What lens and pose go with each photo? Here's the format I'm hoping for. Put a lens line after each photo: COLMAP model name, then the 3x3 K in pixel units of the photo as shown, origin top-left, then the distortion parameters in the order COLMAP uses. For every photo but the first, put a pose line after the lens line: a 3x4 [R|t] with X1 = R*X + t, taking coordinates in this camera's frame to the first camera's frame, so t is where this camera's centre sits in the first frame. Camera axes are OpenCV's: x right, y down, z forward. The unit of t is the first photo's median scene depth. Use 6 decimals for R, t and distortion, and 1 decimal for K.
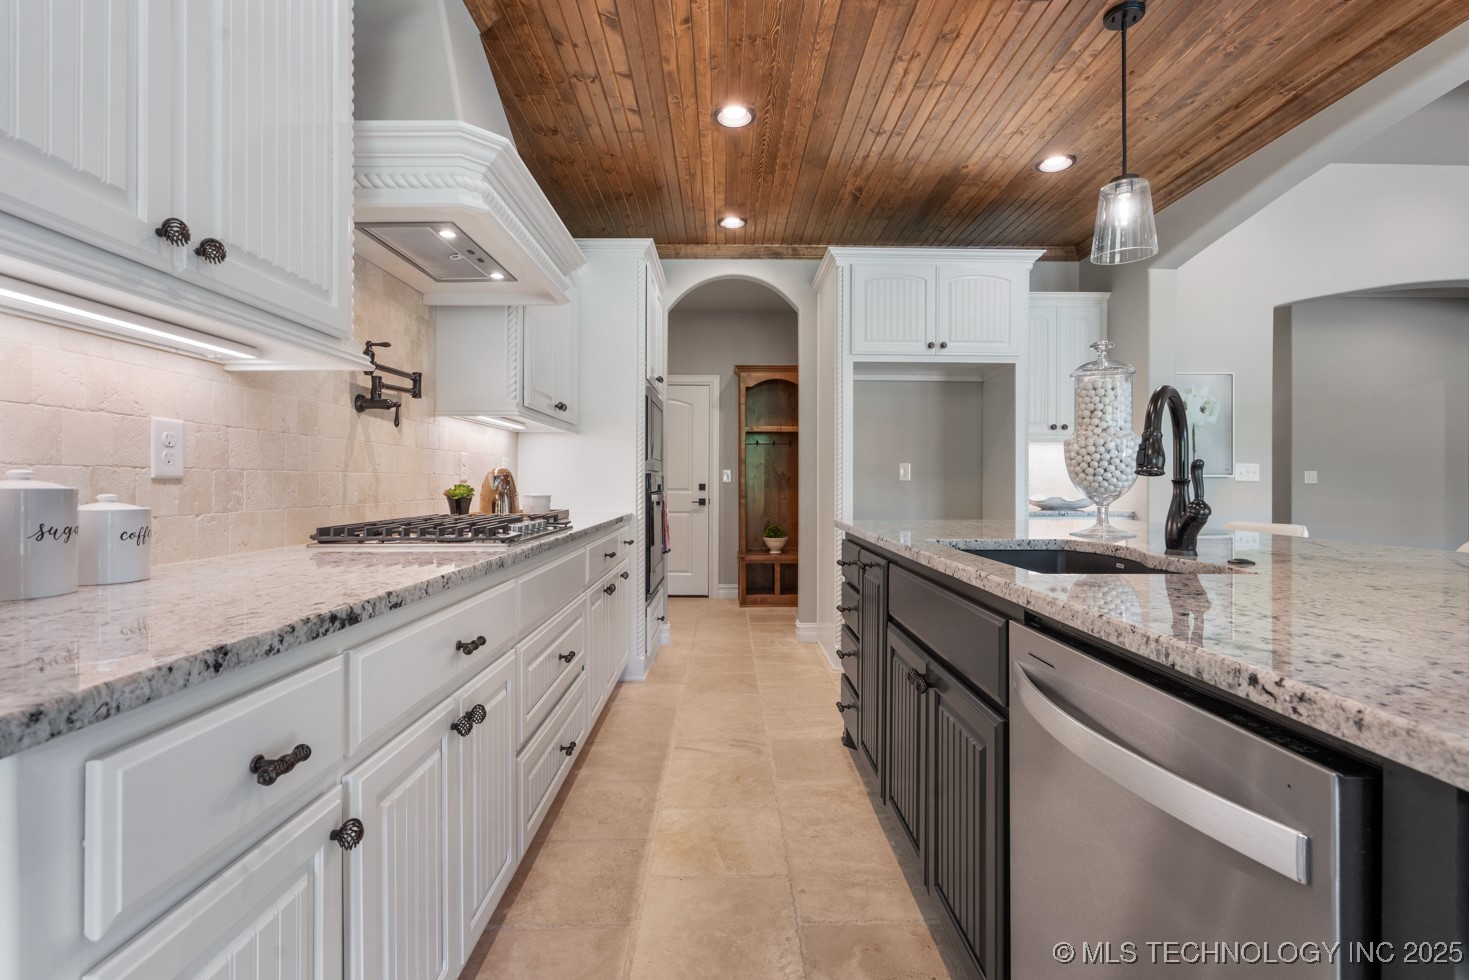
lens RADIAL K [[671.8, 0, 734.5], [0, 671.8, 490.0], [0, 0, 1]] dist [-0.004141, 0.000065]
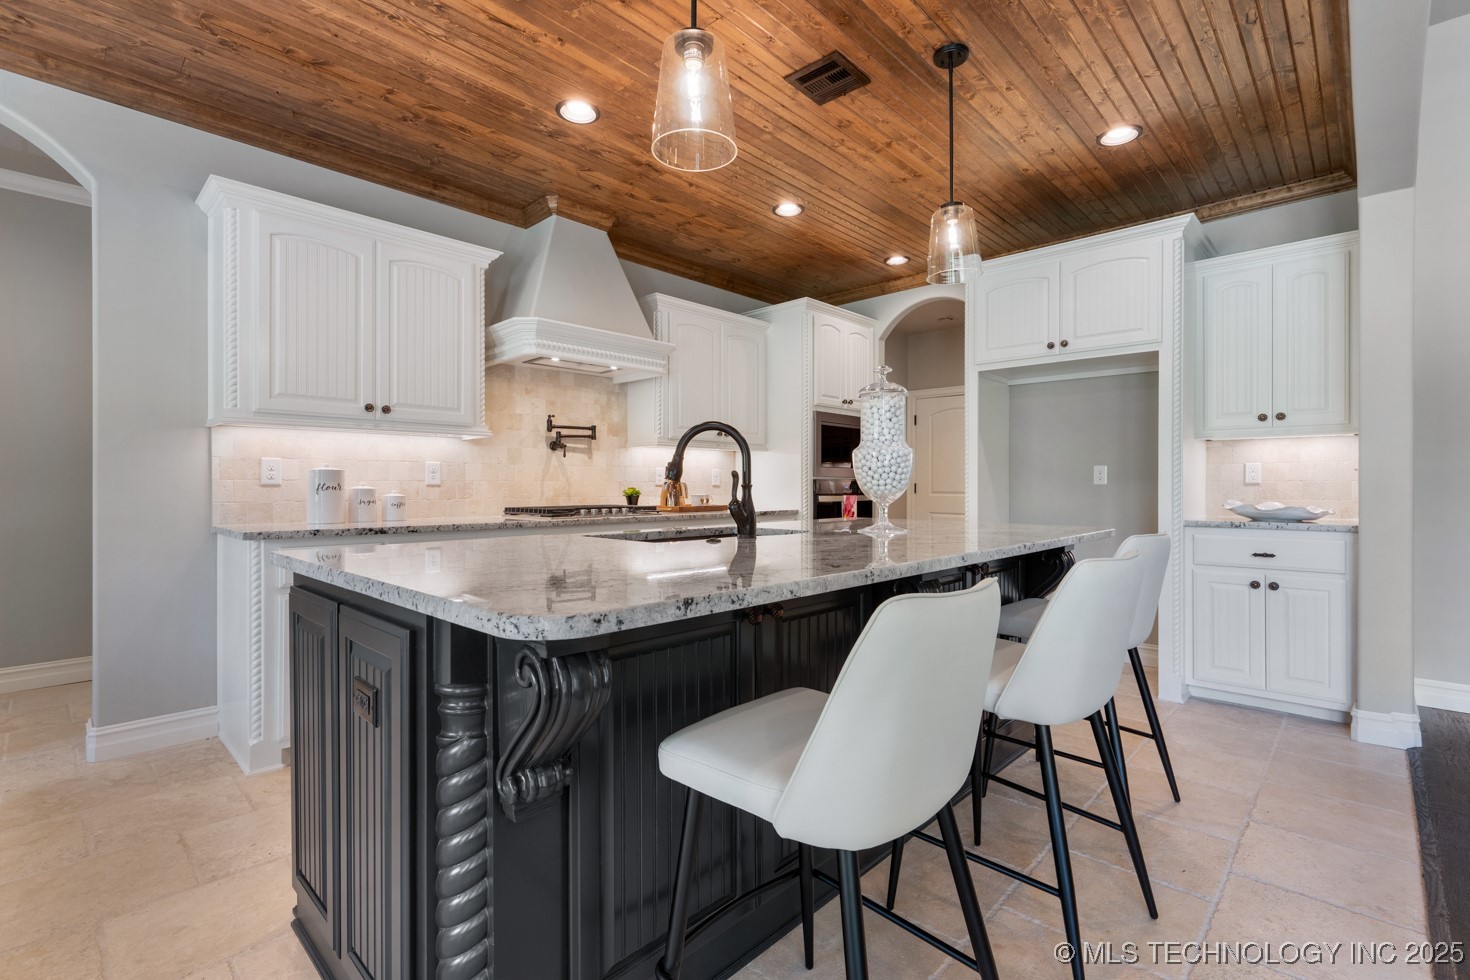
lens RADIAL K [[672.3, 0, 735.0], [0, 672.3, 490.0], [0, 0, 1]] dist [-0.004141, 0.000065]
pose [[0.709337, 0.005514, -0.704848, 0.998918], [-0.008786, 0.999961, -0.001019, -0.003037], [0.704815, 0.006916, 0.709357, -0.010856]]
